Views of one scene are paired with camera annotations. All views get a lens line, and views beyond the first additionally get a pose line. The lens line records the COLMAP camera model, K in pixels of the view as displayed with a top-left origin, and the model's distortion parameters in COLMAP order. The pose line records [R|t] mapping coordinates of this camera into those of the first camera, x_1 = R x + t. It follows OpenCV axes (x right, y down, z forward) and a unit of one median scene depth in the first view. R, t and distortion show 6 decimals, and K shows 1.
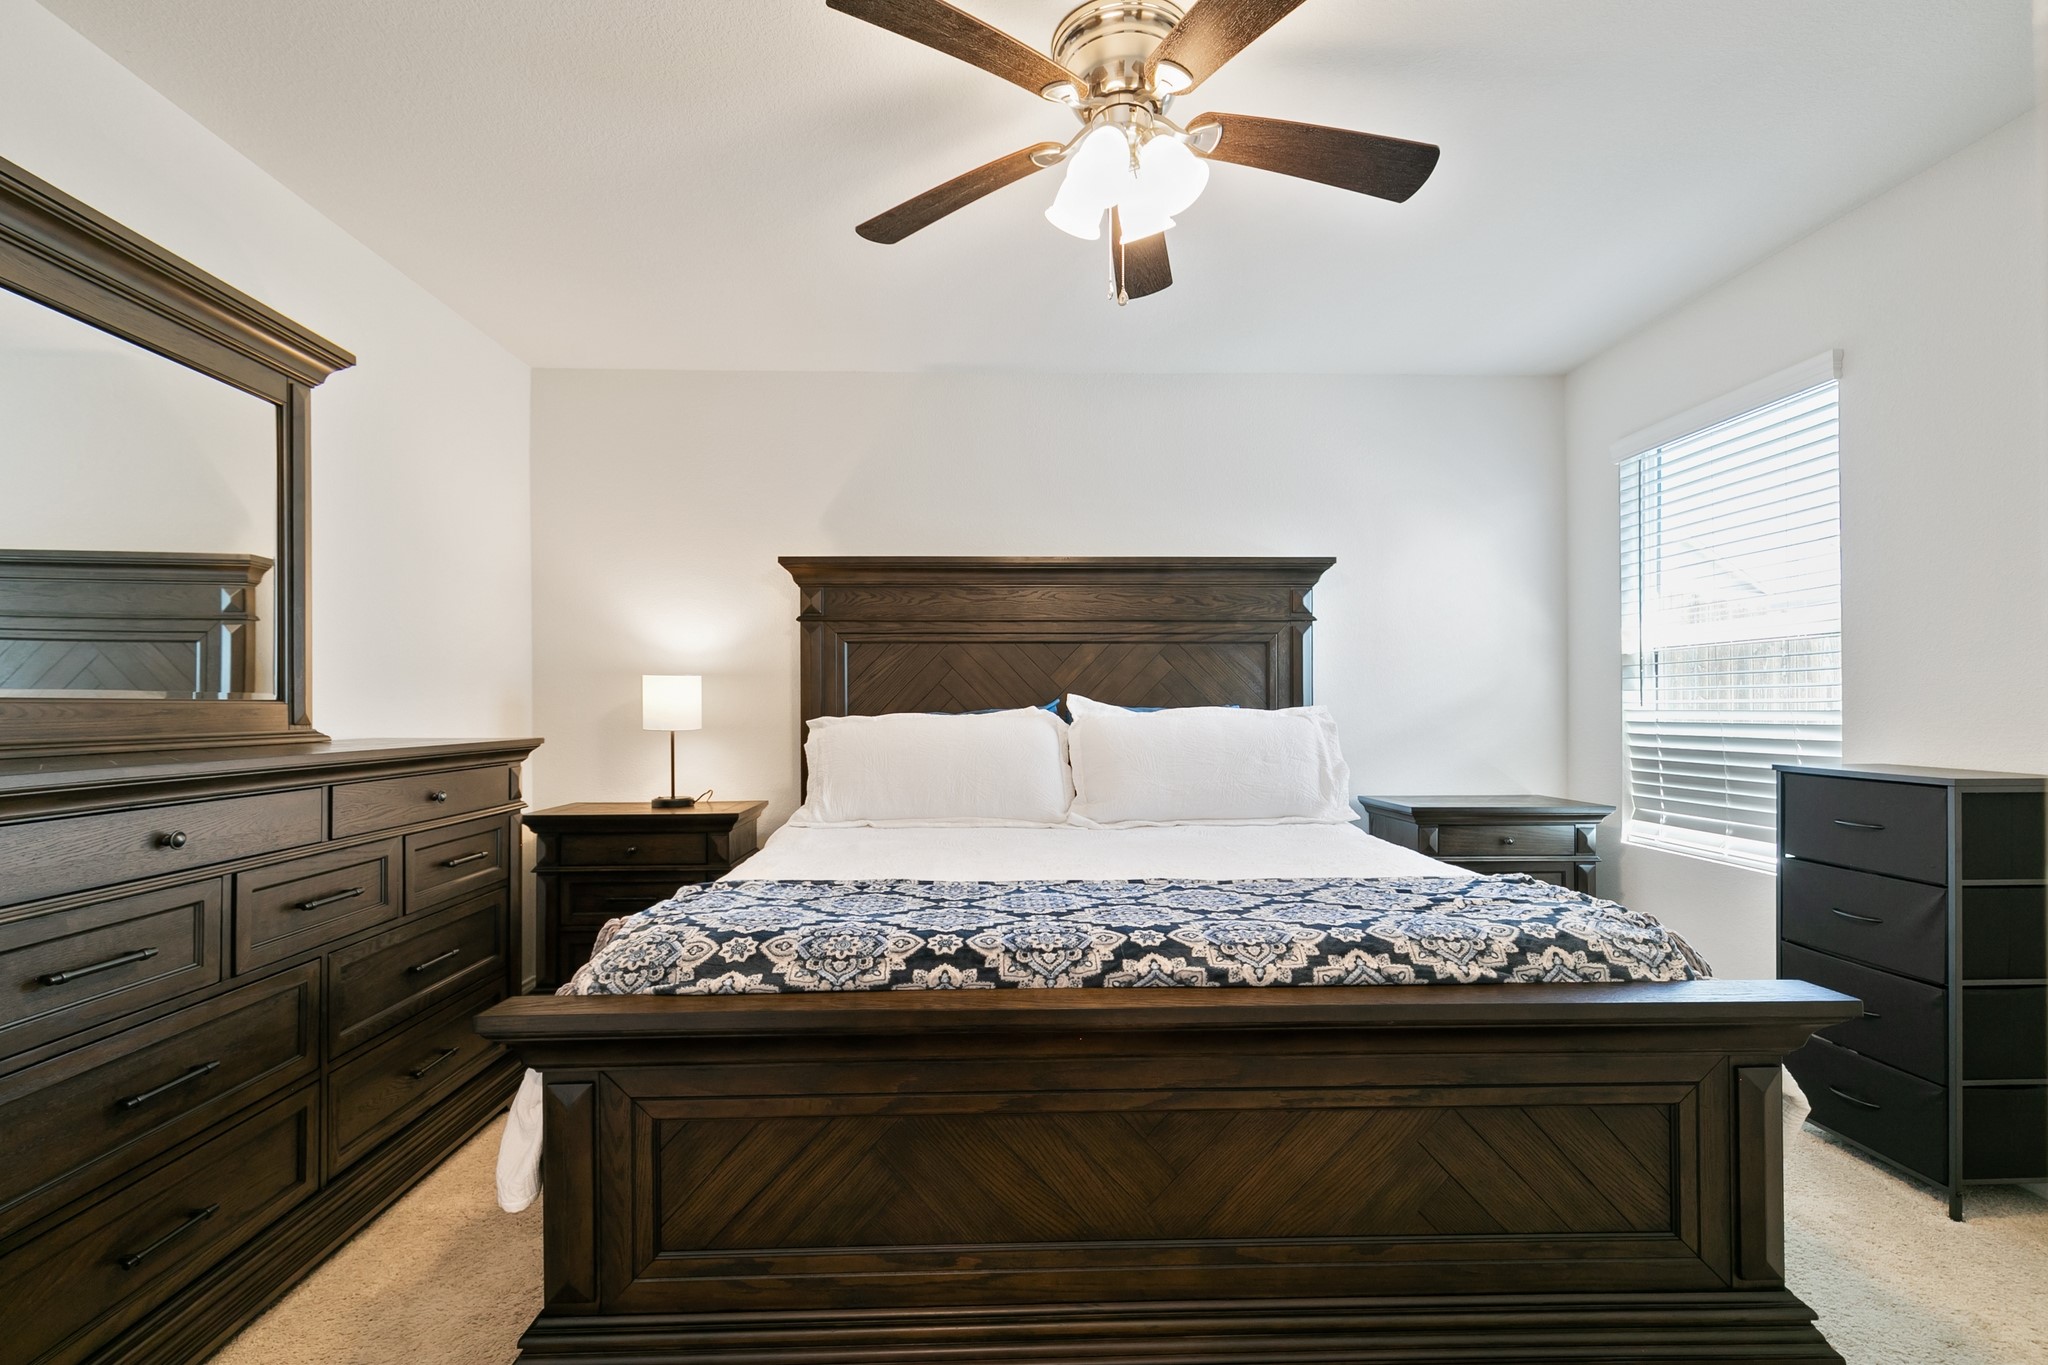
lens RADIAL K [[926.7, 0, 1016.8], [0, 926.7, 695.5], [0, 0, 1]] dist [0.003991, -0.001037]
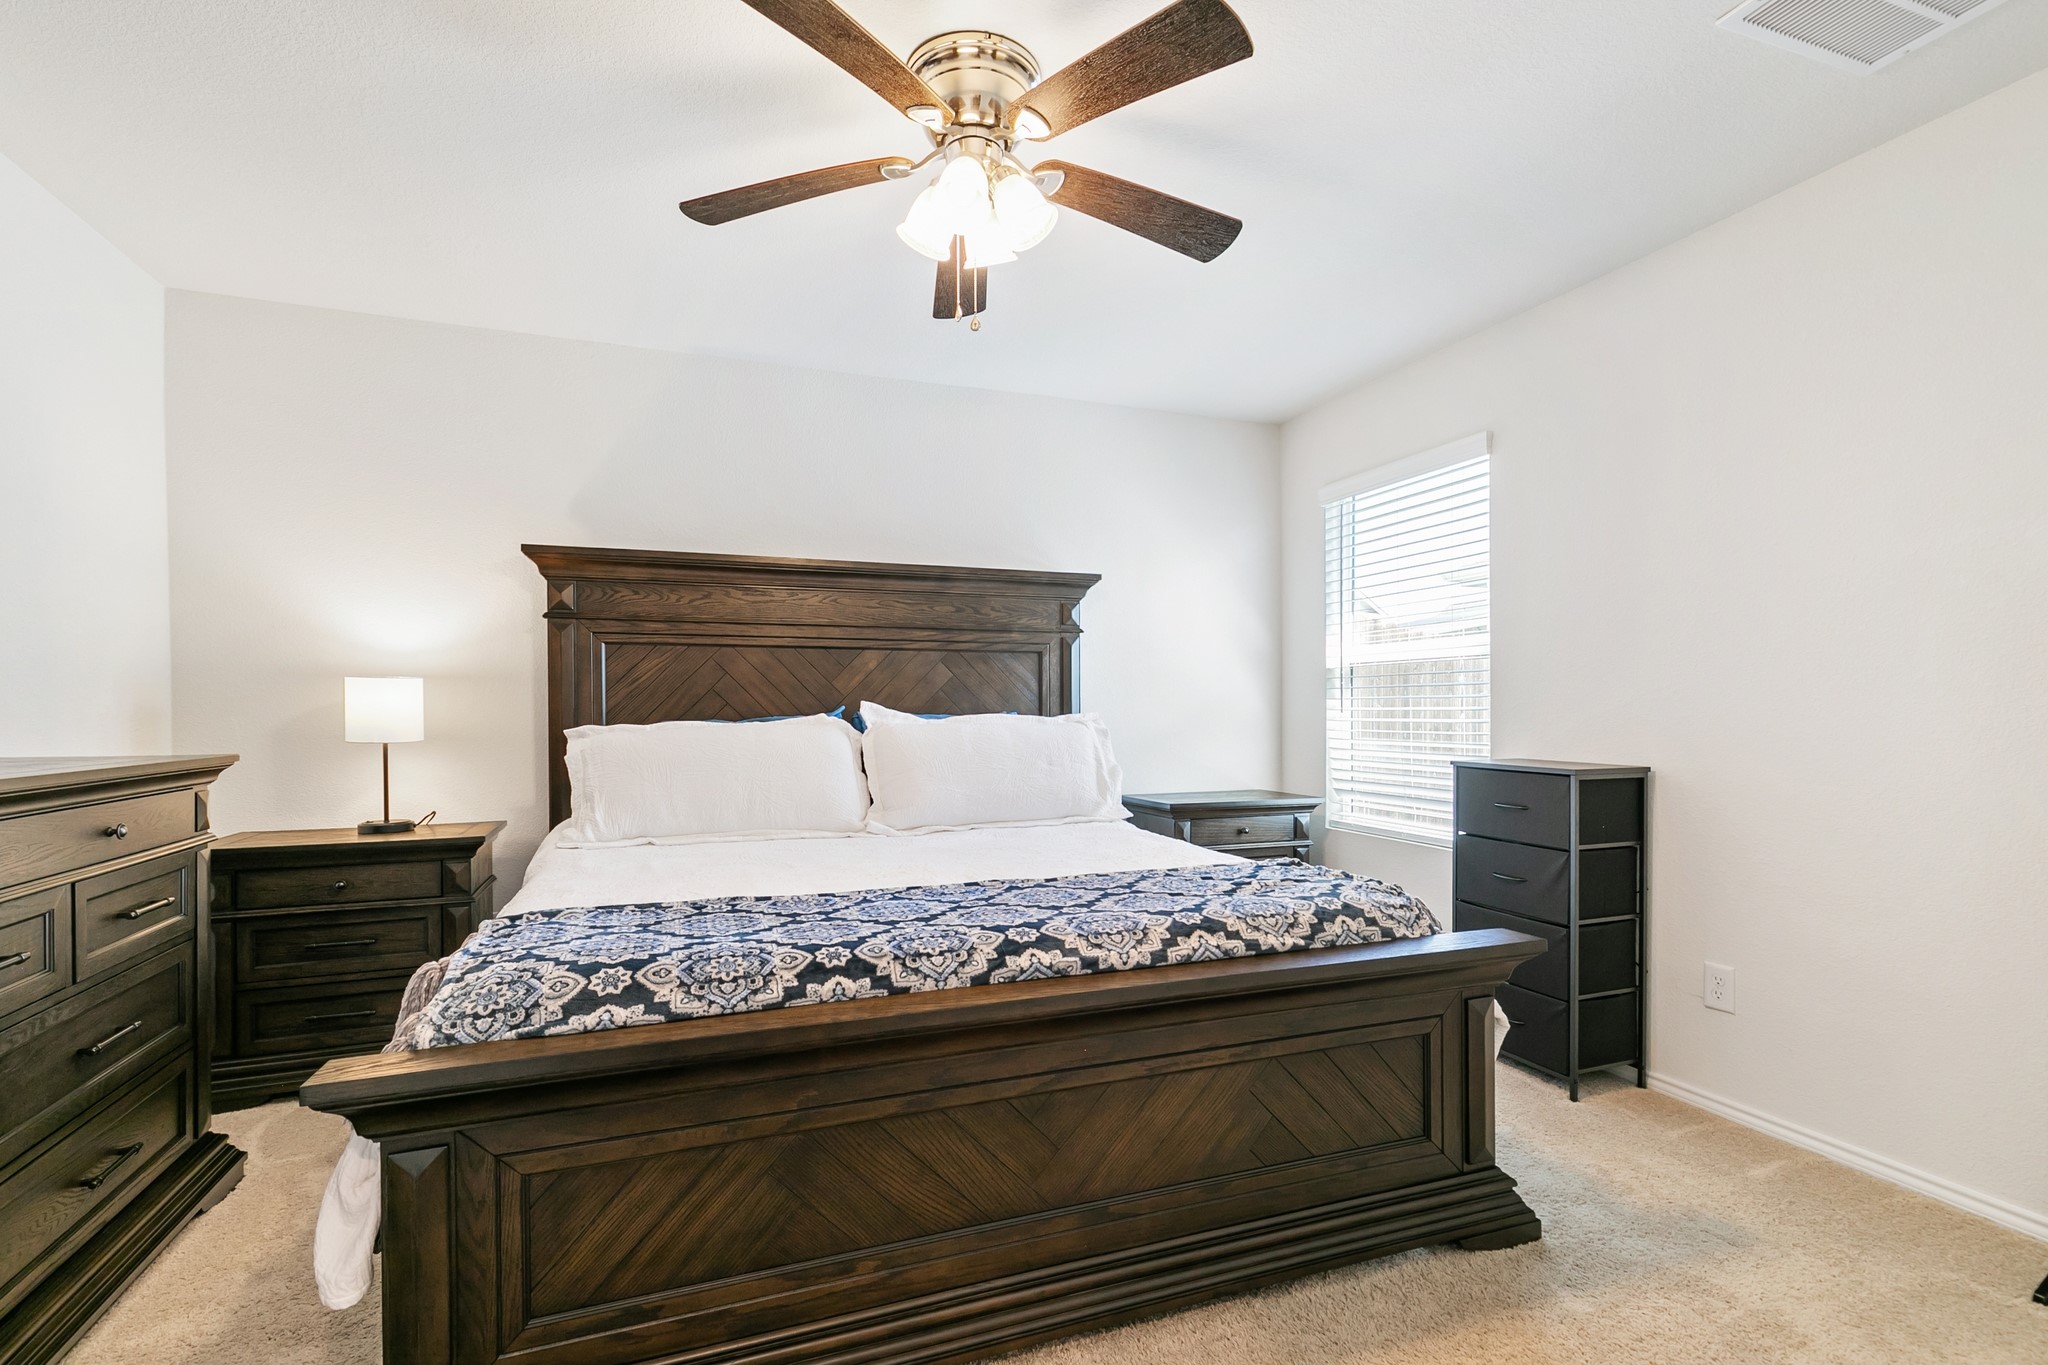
lens RADIAL K [[926.7, 0, 1075.8], [0, 926.7, 705.9], [0, 0, 1]] dist [0.003991, -0.001037]
pose [[0.945127, 0.001957, 0.326698, -0.119934], [-0.003842, 0.999979, 0.005125, -0.006138], [-0.326682, -0.006099, 0.945115, -0.021564]]
